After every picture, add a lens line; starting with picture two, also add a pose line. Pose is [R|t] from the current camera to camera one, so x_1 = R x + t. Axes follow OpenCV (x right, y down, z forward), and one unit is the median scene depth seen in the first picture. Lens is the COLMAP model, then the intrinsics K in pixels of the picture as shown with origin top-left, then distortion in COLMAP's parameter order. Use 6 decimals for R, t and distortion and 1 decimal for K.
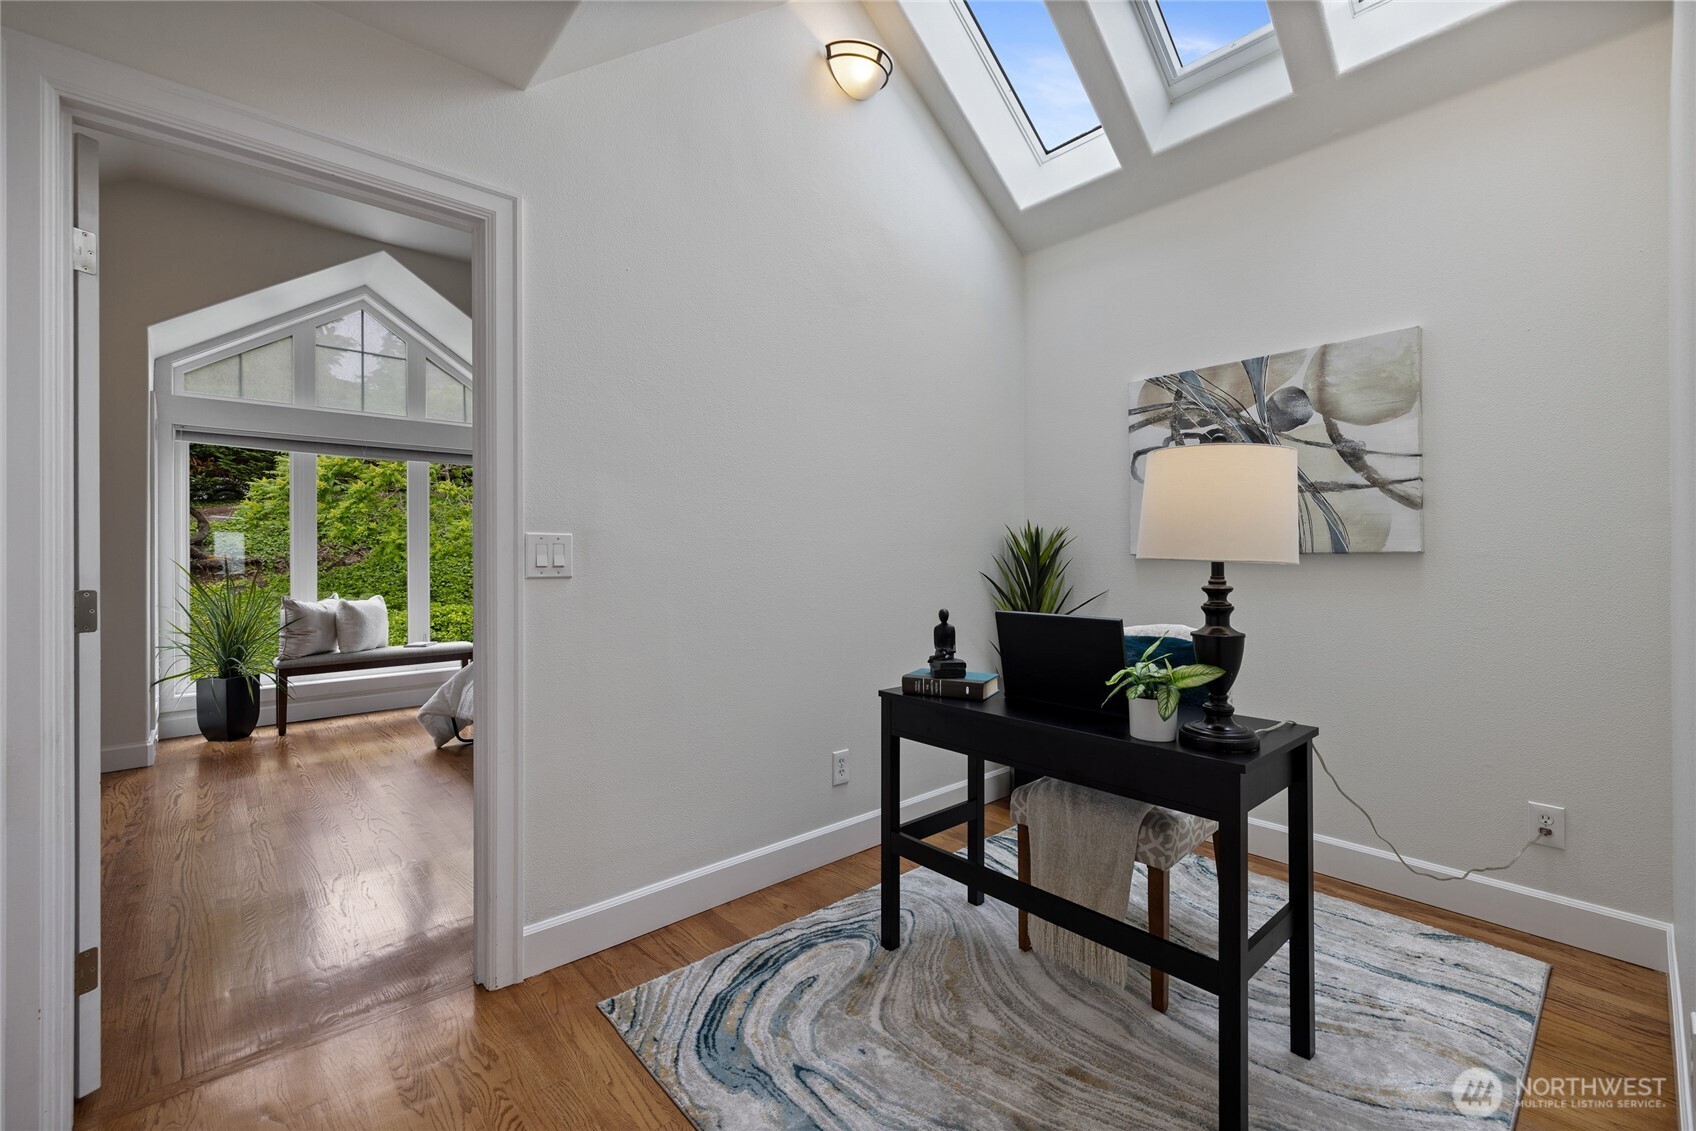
lens RADIAL K [[722.7, 0, 861.7], [0, 722.7, 558.5], [0, 0, 1]] dist [0.006509, 0.000449]
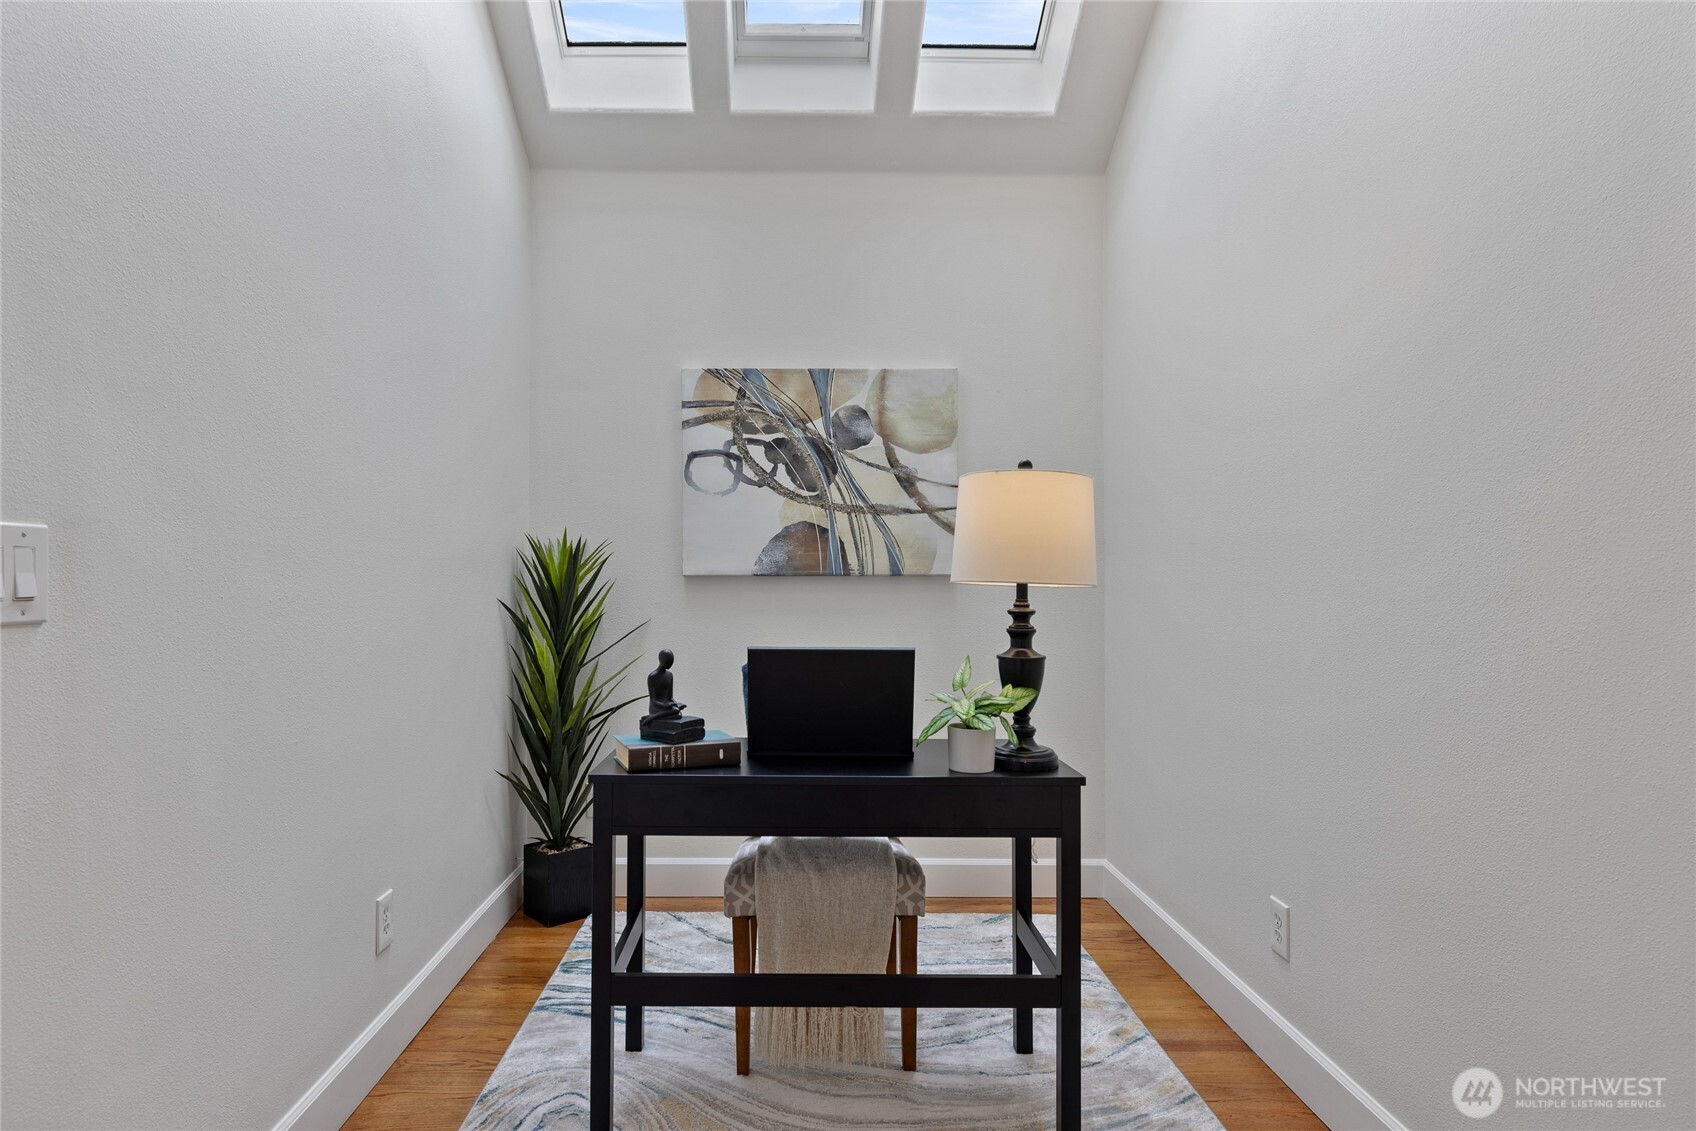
lens RADIAL K [[933.5, 0, 846.0], [0, 933.5, 567.0], [0, 0, 1]] dist [0.007292, 0.000872]
pose [[0.663849, 0.012088, 0.747769, -0.367430], [-0.002738, 0.999902, -0.013733, -0.001175], [-0.747862, 0.007070, 0.663817, 0.178947]]
